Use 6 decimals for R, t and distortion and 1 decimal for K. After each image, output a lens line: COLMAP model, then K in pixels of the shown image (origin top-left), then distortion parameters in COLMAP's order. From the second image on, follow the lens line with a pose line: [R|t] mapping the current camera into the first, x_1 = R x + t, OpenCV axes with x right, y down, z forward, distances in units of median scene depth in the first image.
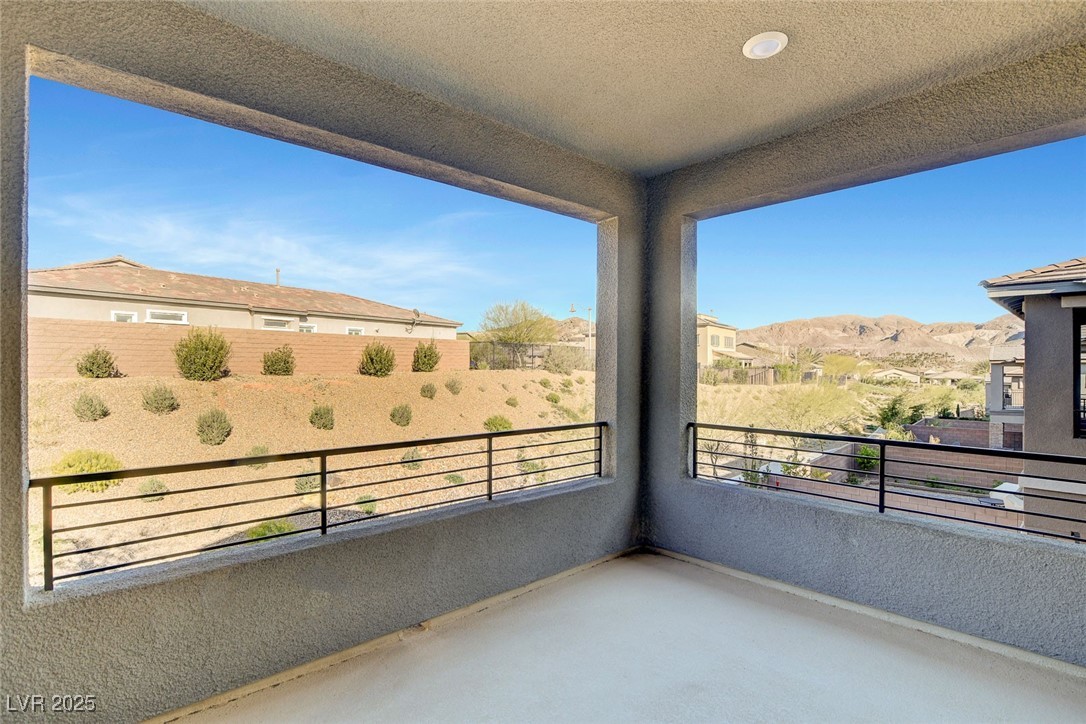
lens RADIAL K [[526.2, 0, 546.2], [0, 526.2, 356.8], [0, 0, 1]] dist [-0.013667, -0.001974]
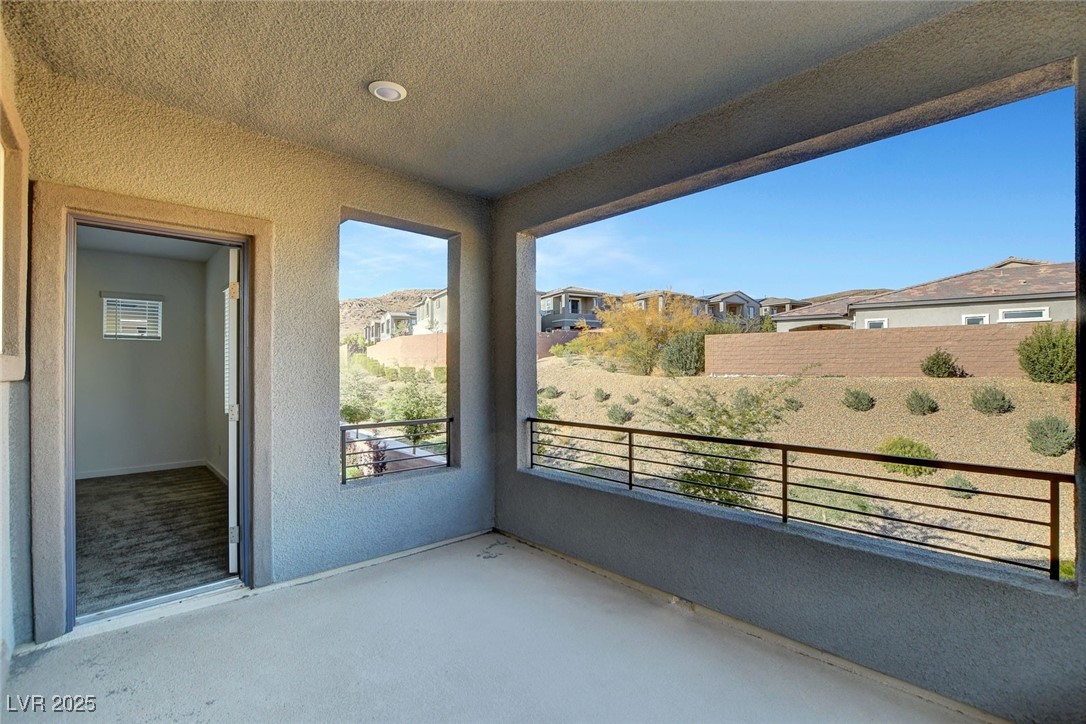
lens RADIAL K [[486.1, 0, 552.3], [0, 486.1, 357.4], [0, 0, 1]] dist [-0.021513, 0.004037]
pose [[0.034034, -0.023049, -0.999155, 0.191402], [0.022109, 0.999507, -0.022304, 0.003520], [0.999176, -0.021331, 0.034527, 0.171035]]
